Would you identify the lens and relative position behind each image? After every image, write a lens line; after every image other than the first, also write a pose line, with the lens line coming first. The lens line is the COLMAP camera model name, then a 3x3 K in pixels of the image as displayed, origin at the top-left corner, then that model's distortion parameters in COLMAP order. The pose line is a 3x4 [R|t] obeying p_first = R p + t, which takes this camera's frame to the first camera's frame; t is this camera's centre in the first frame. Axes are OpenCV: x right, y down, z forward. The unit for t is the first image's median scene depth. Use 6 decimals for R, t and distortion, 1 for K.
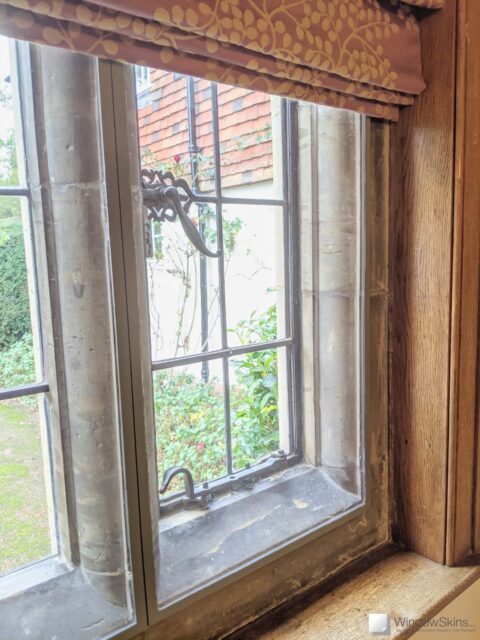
lens RADIAL K [[511.7, 0, 238.3], [0, 511.7, 319.7], [0, 0, 1]] dist [0.008258, -0.004986]
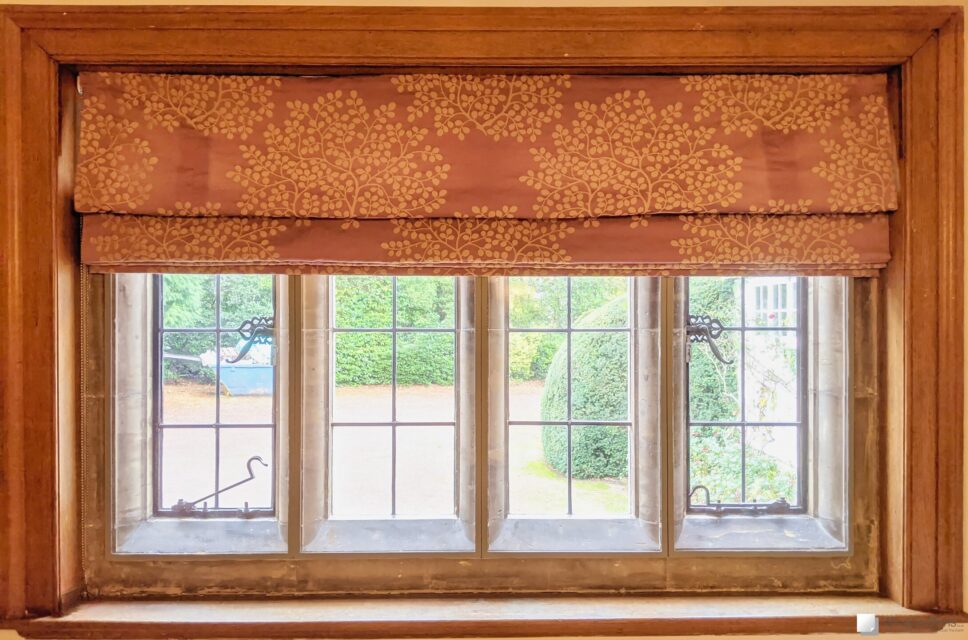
lens RADIAL K [[748.3, 0, 482.6], [0, 748.3, 320.8], [0, 0, 1]] dist [-0.000794, -0.004115]
pose [[0.787902, 0.032507, -0.614942, 0.844076], [-0.108684, 0.990270, -0.086905, 0.043055], [0.606134, 0.135307, 0.783769, -1.505304]]
